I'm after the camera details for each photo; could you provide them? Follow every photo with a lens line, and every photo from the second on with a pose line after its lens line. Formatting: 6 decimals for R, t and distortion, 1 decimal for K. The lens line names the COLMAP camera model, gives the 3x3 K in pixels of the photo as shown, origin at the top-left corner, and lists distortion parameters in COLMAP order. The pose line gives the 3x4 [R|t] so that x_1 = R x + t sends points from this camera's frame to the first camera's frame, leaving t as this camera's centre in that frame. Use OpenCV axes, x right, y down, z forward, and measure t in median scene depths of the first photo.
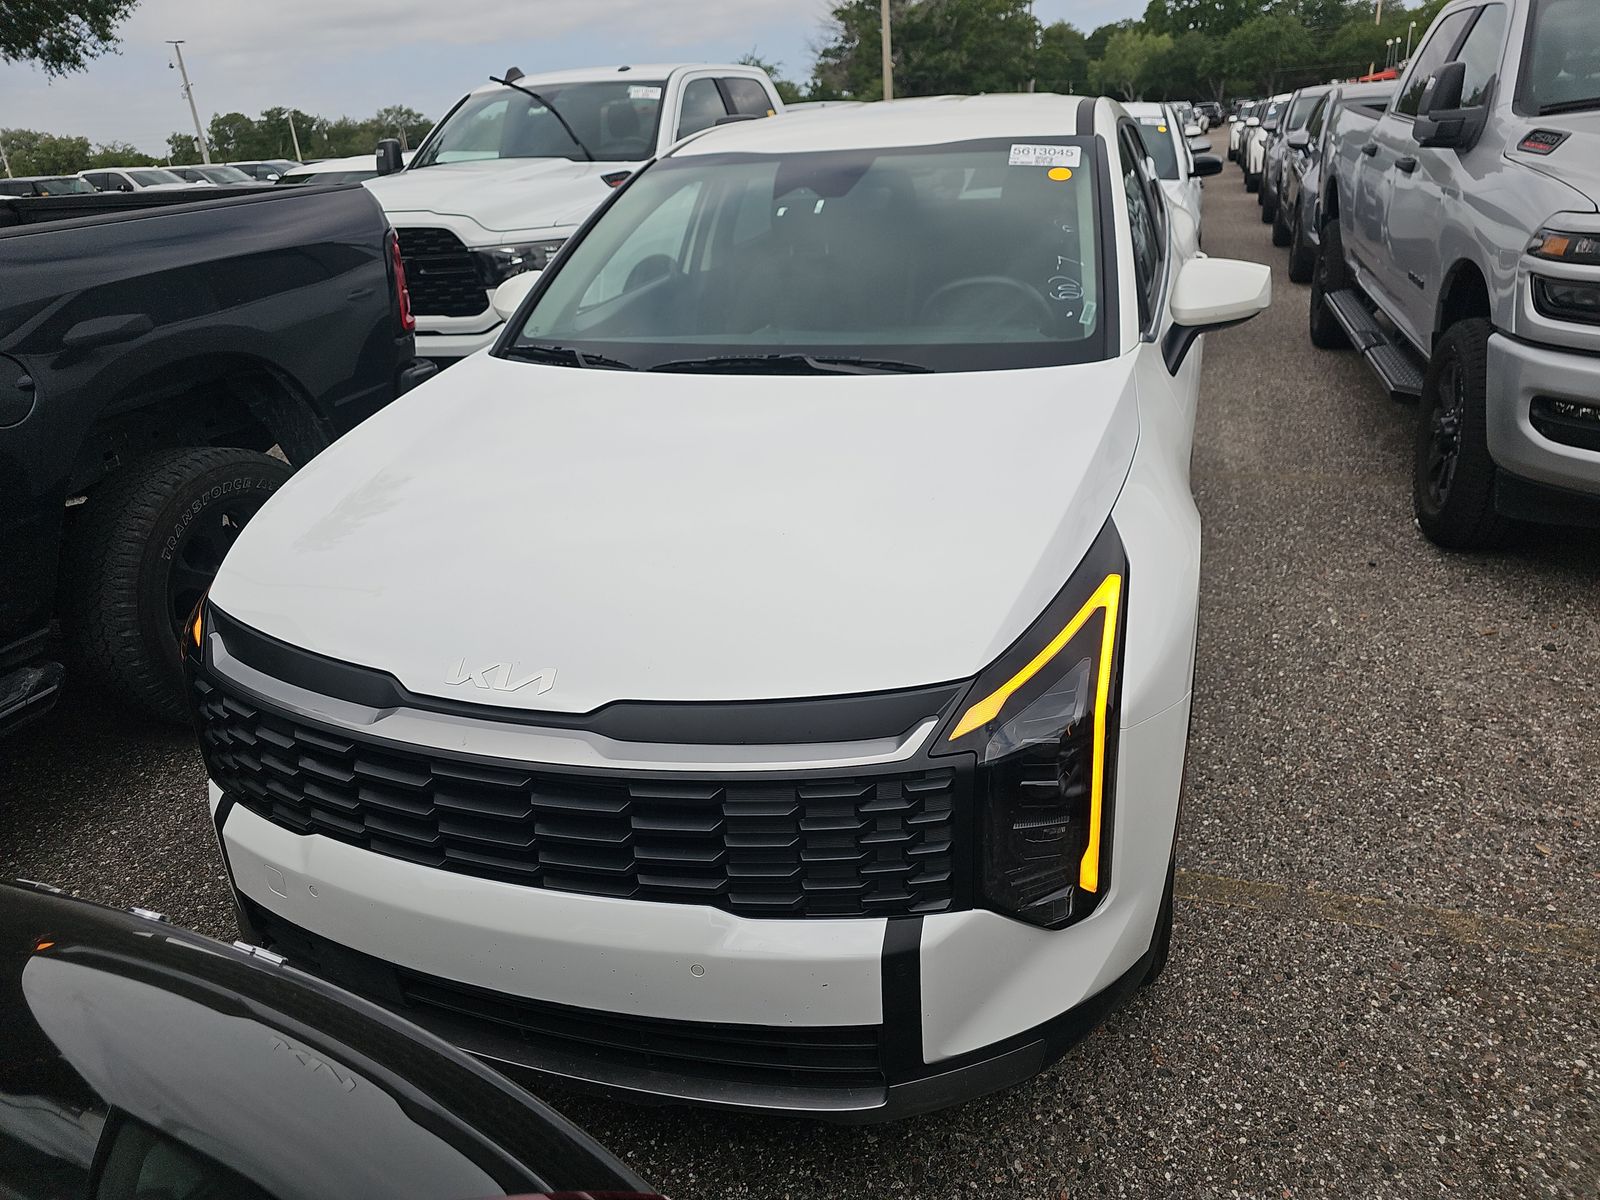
lens RADIAL K [[1068.5, 0, 813.1], [0, 1068.5, 608.5], [0, 0, 1]] dist [0.024998, -0.007115]
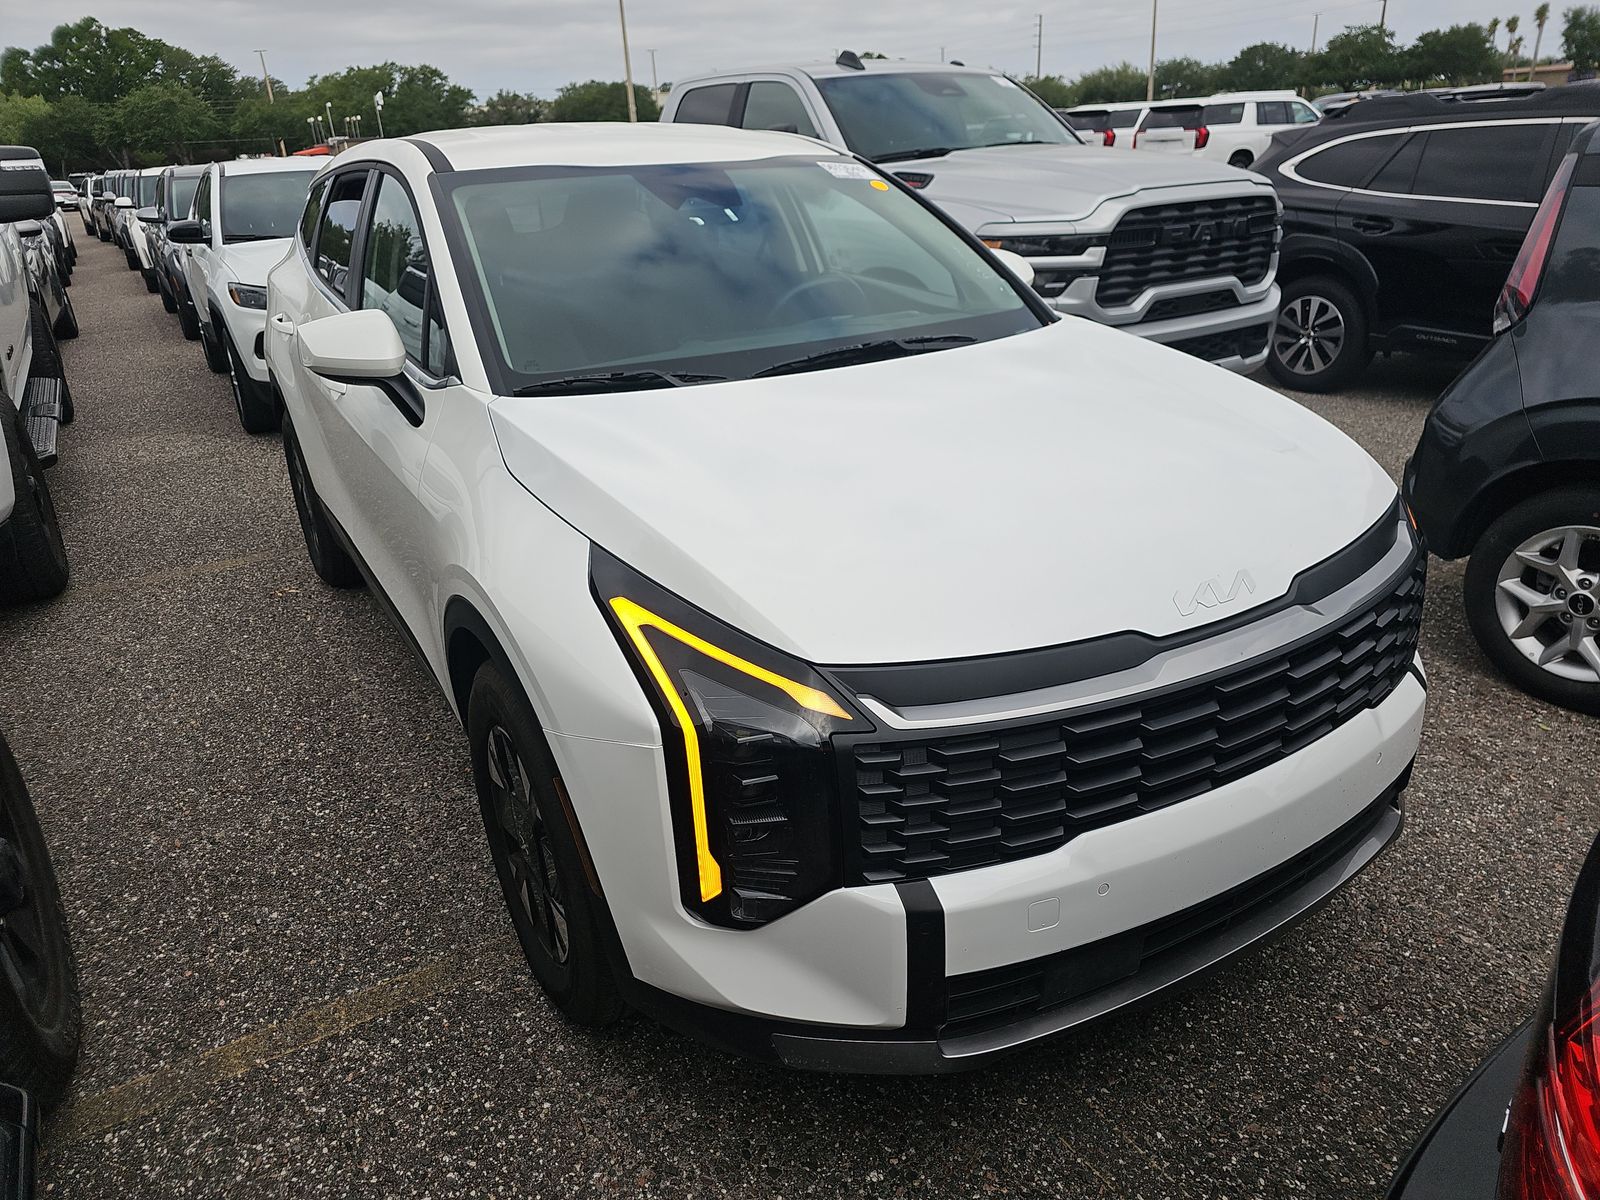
lens RADIAL K [[1117.2, 0, 800.0], [0, 1117.2, 600.0], [0, 0, 1]] dist [0.025923, -0.002402]
pose [[0.638960, -0.264119, 0.722475, -0.598285], [0.322739, 0.944591, 0.059887, -0.057044], [-0.698261, 0.194906, 0.688798, 0.224819]]
